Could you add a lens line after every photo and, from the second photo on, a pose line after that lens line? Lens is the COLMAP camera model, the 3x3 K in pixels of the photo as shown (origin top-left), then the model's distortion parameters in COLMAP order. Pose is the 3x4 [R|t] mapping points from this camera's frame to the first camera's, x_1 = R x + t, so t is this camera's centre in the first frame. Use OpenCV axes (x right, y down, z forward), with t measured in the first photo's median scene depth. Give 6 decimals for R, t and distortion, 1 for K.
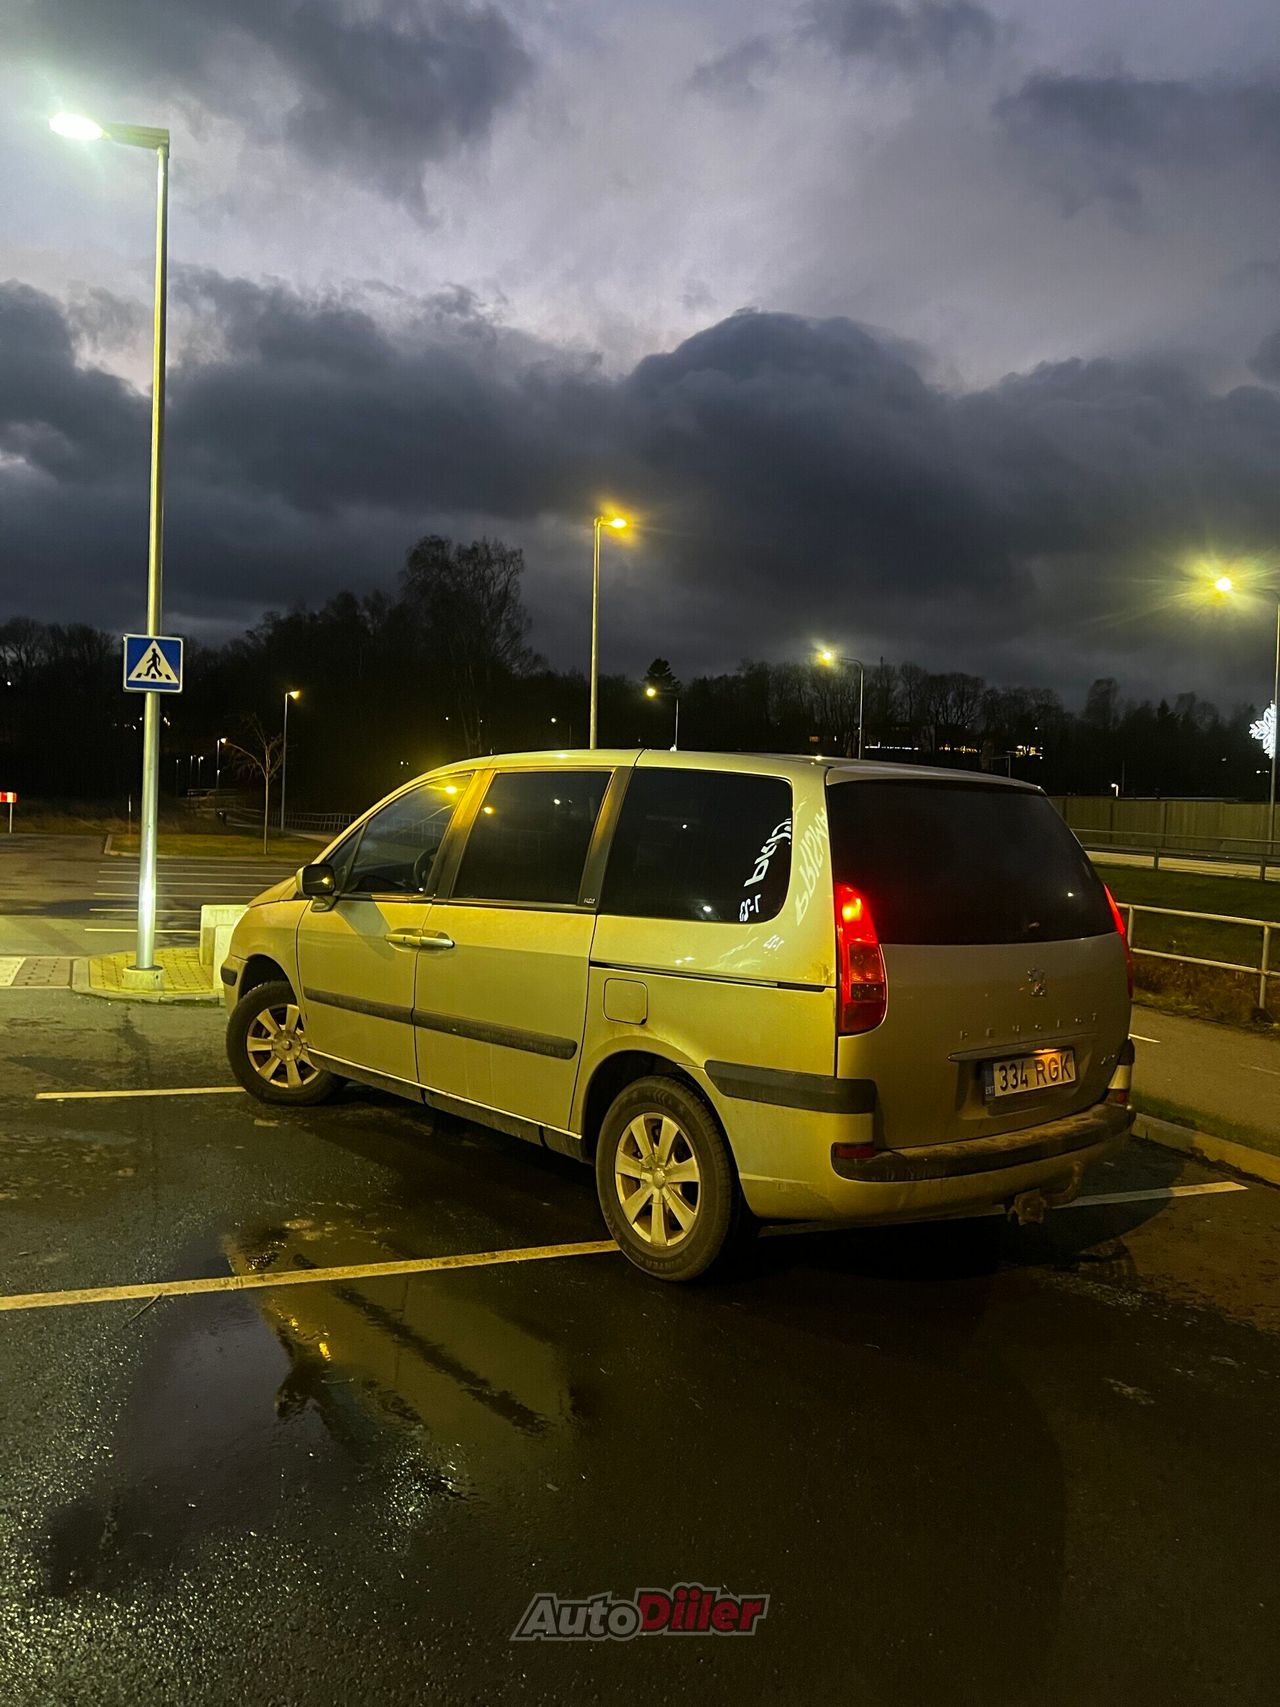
lens RADIAL K [[1288.5, 0, 637.1], [0, 1288.5, 852.7], [0, 0, 1]] dist [0.042993, -0.045935]
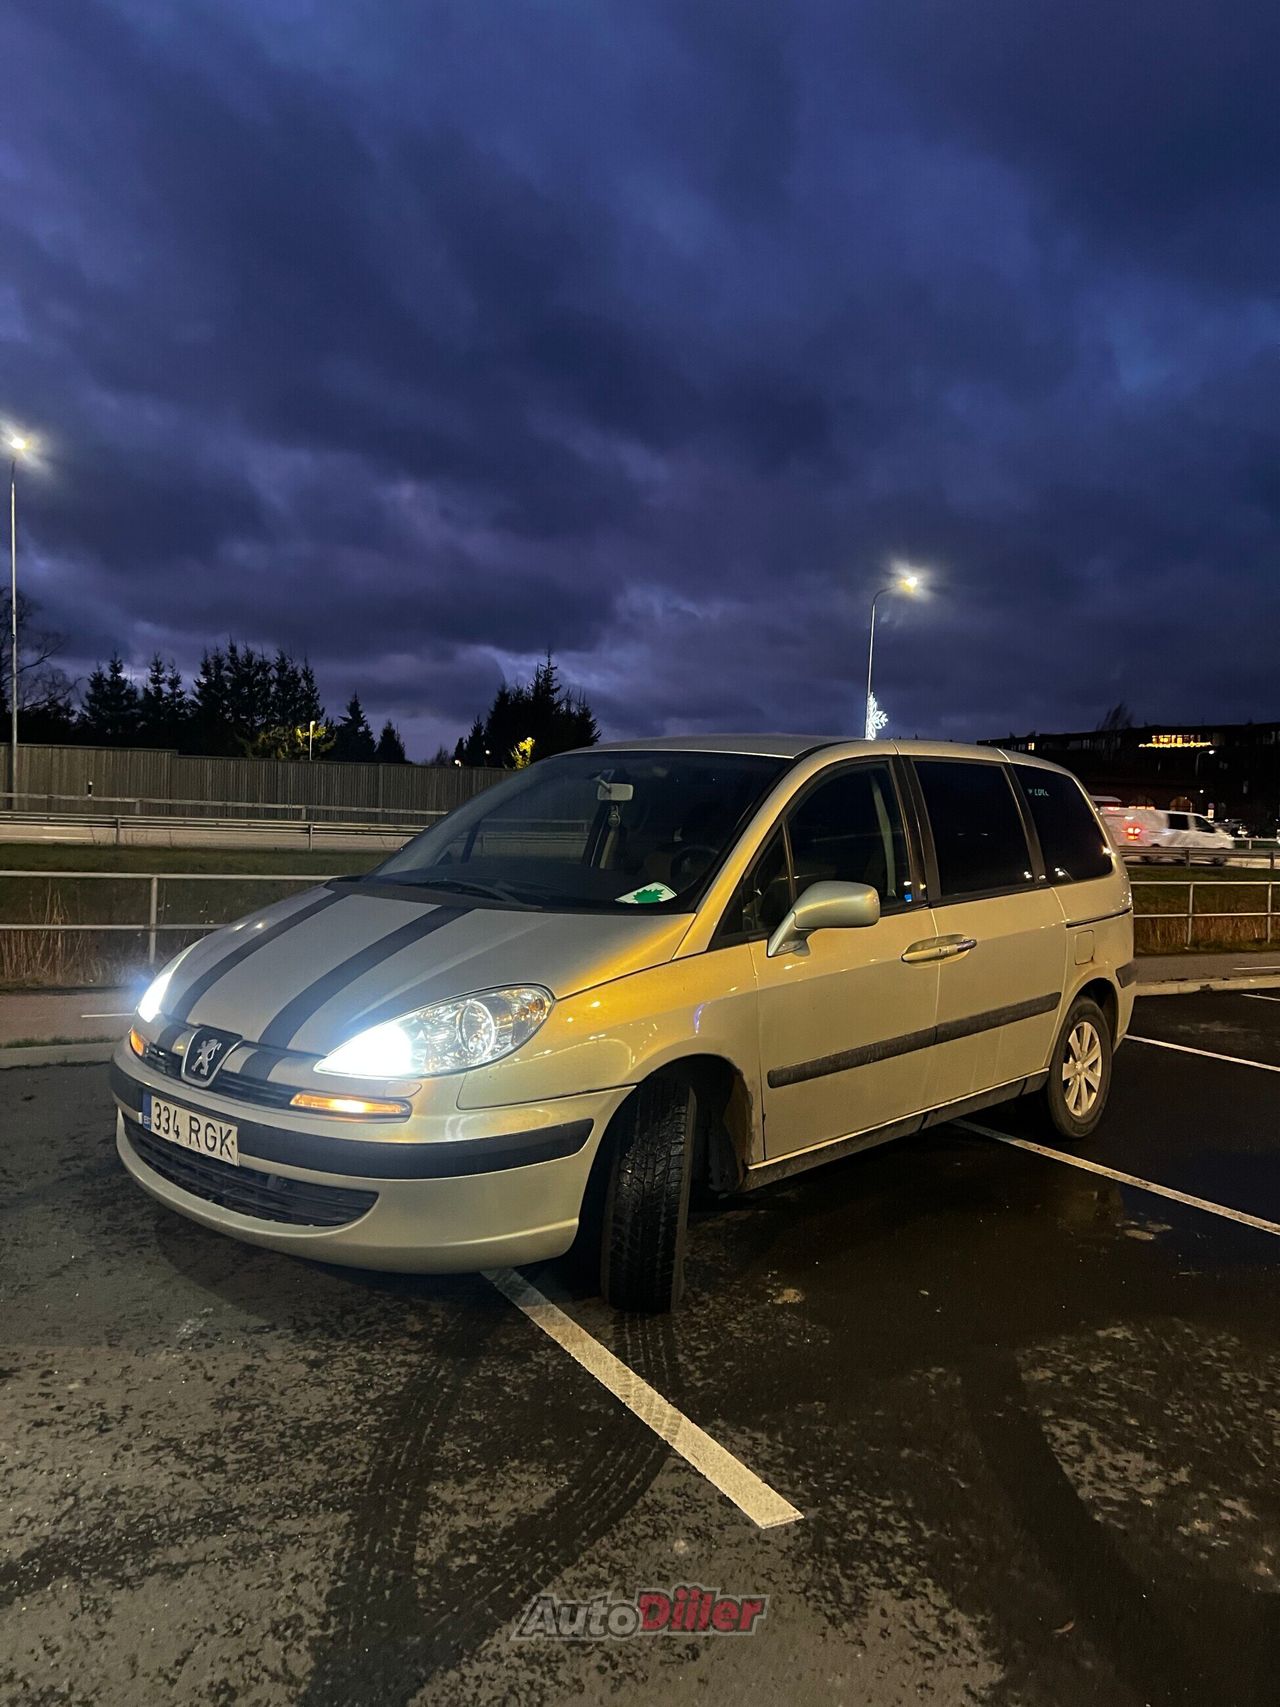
lens RADIAL K [[1288.5, 0, 630.8], [0, 1288.5, 849.7], [0, 0, 1]] dist [0.042993, -0.045935]
pose [[-0.135621, -0.076906, 0.987771, -0.548309], [-0.012015, 0.997037, 0.075978, -0.035489], [-0.990688, -0.001564, -0.136143, 0.717460]]
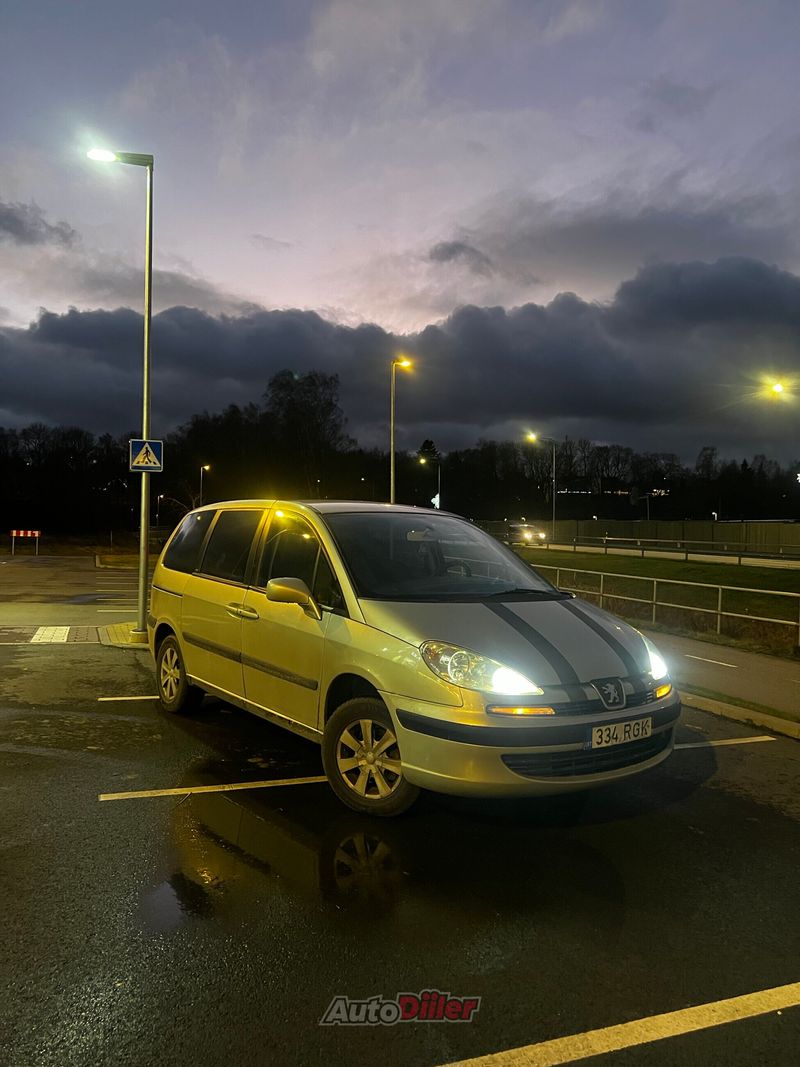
lens RADIAL K [[805.4, 0, 399.1], [0, 805.4, 534.4], [0, 0, 1]] dist [0.042993, -0.045935]
pose [[0.999620, -0.018663, -0.020281, -0.012290], [0.017983, 0.999287, -0.033212, 0.002489], [0.020887, 0.032835, 0.999243, -0.078932]]
